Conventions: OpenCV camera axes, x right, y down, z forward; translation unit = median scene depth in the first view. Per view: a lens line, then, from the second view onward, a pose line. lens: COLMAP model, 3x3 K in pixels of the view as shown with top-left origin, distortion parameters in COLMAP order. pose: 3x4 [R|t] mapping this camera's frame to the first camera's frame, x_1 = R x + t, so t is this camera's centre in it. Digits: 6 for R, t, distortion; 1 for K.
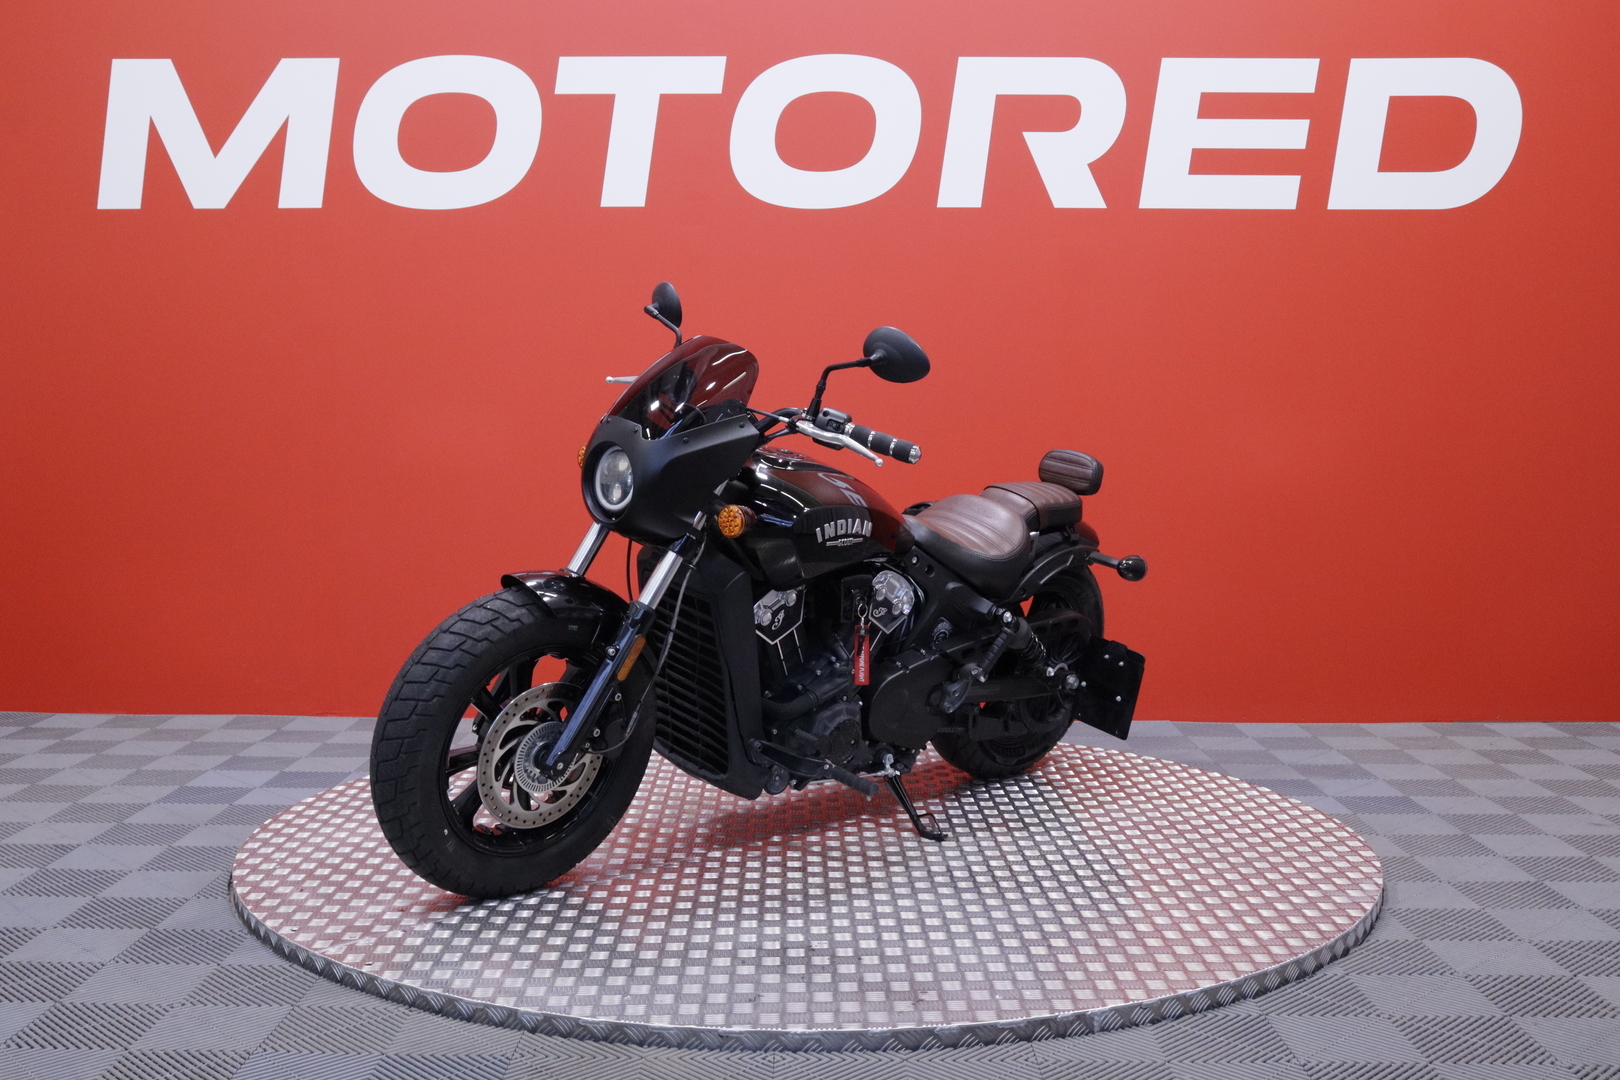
lens RADIAL K [[1835.7, 0, 810.0], [0, 1835.7, 540.0], [0, 0, 1]] dist [-0.025179, -0.015499]
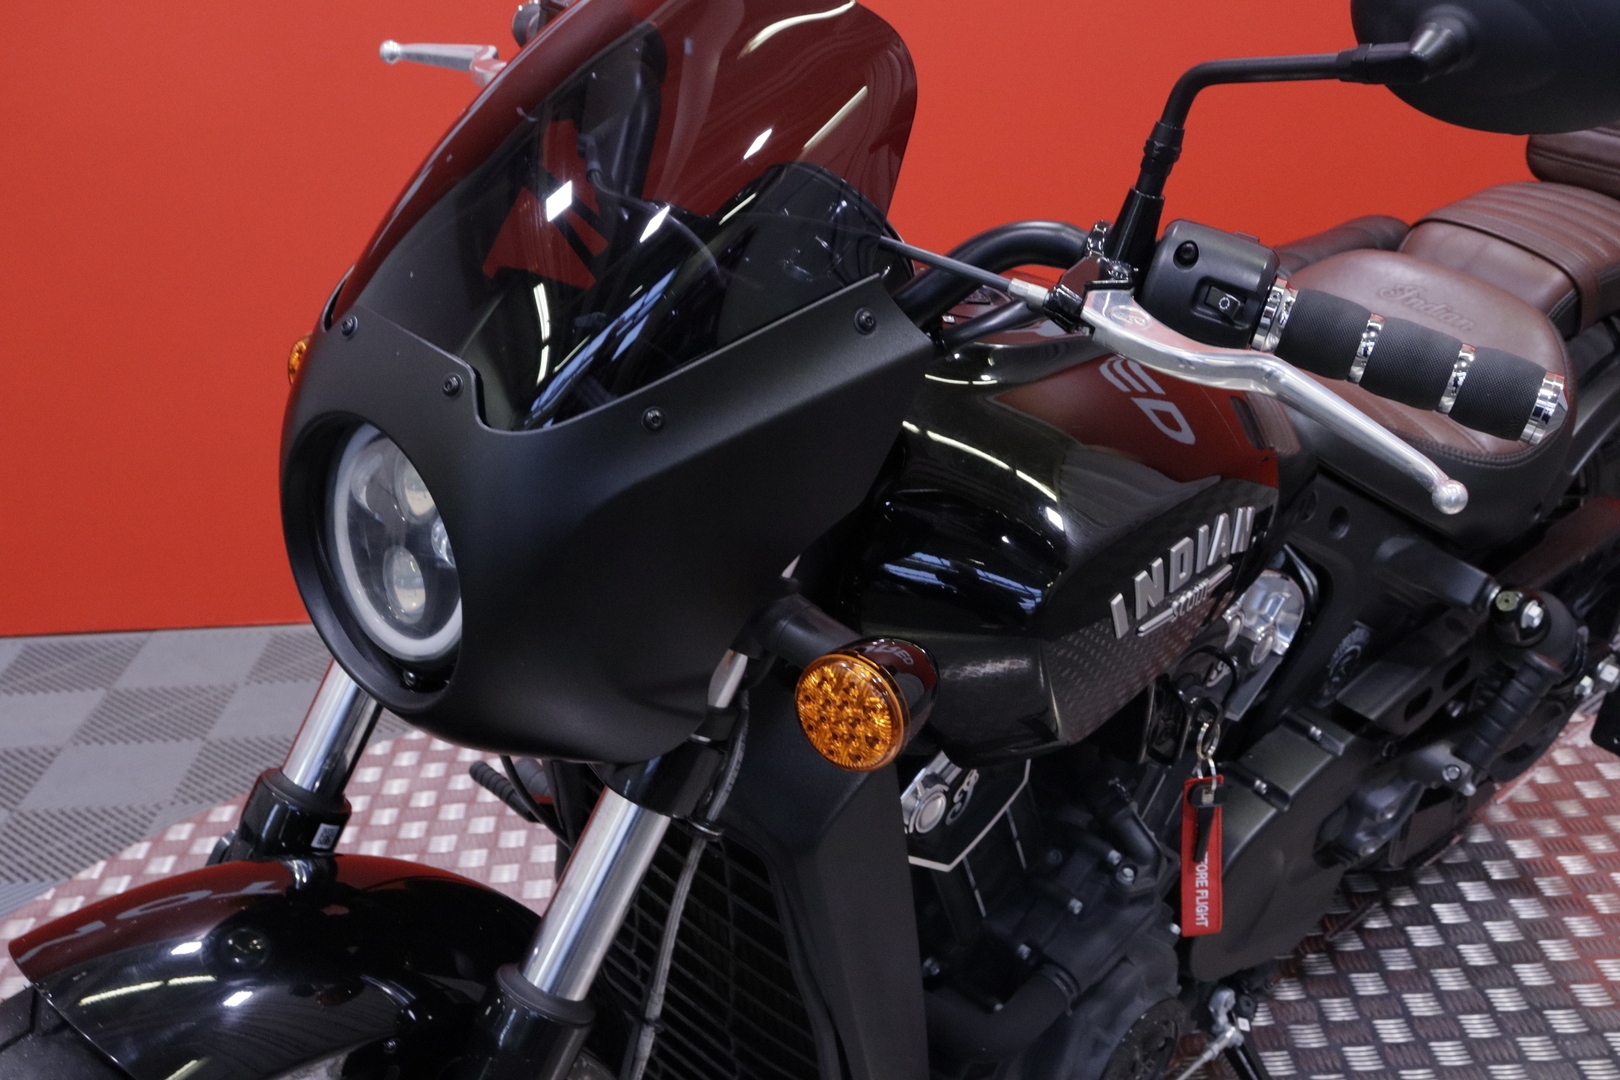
lens RADIAL K [[2063.1, 0, 810.0], [0, 2063.1, 540.0], [0, 0, 1]] dist [-0.013492, 0.005871]
pose [[0.998863, -0.047492, 0.004084, -0.048073], [0.044462, 0.959164, 0.279334, -0.115165], [-0.017183, -0.278835, 0.960185, 0.715524]]
